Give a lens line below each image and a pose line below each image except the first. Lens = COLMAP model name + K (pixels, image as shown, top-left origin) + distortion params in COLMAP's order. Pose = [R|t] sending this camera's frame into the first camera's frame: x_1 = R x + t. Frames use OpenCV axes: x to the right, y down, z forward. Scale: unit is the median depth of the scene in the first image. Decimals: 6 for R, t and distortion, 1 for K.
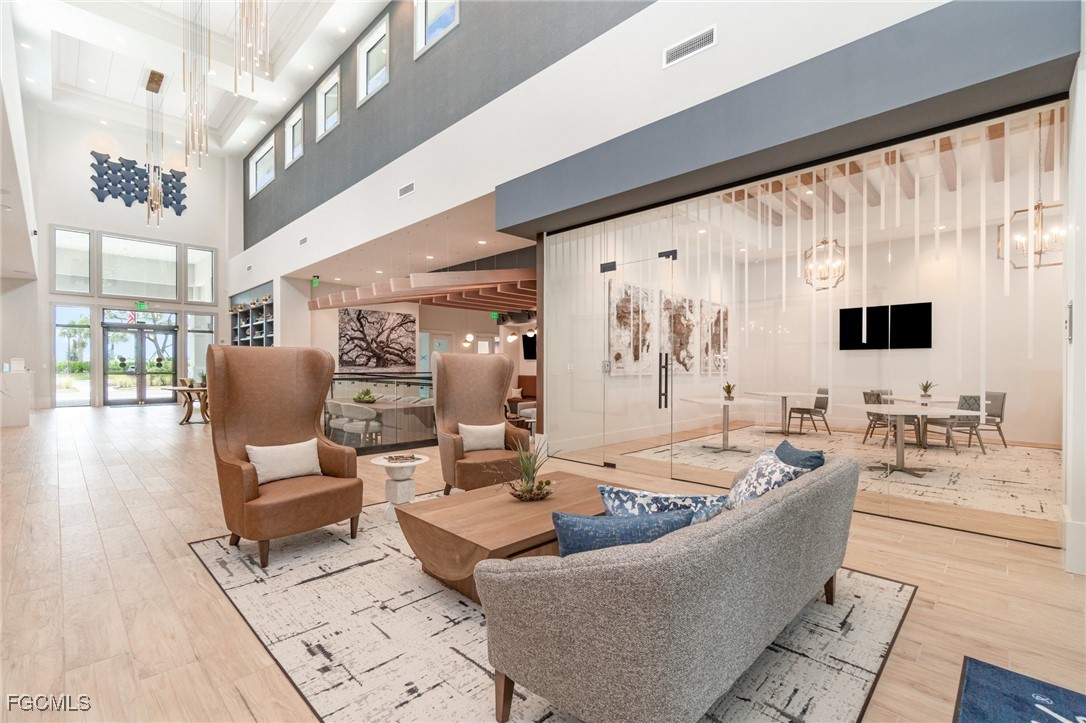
lens RADIAL K [[478.7, 0, 545.1], [0, 478.7, 367.8], [0, 0, 1]] dist [0.002487, 0.000017]
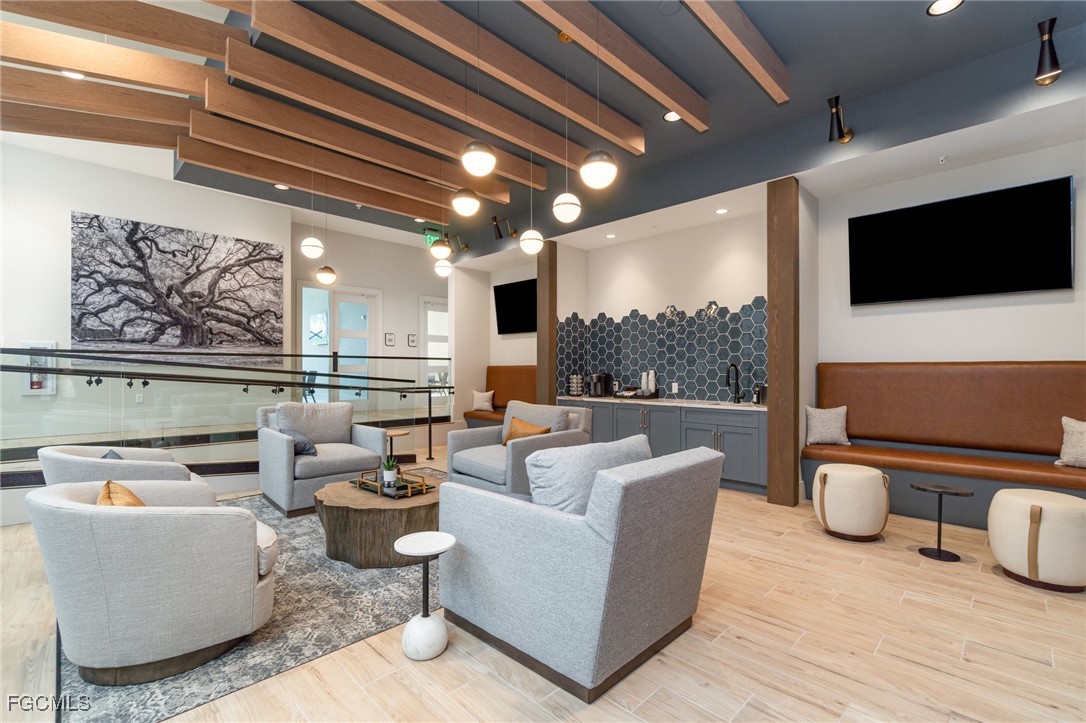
lens RADIAL K [[478.7, 0, 540.9], [0, 478.7, 366.7], [0, 0, 1]] dist [0.002487, 0.000017]
pose [[0.999901, 0.000478, -0.014072, 0.011797], [-0.000509, 0.999998, -0.002149, 0.019731], [0.014071, 0.002155, 0.999899, 0.531606]]
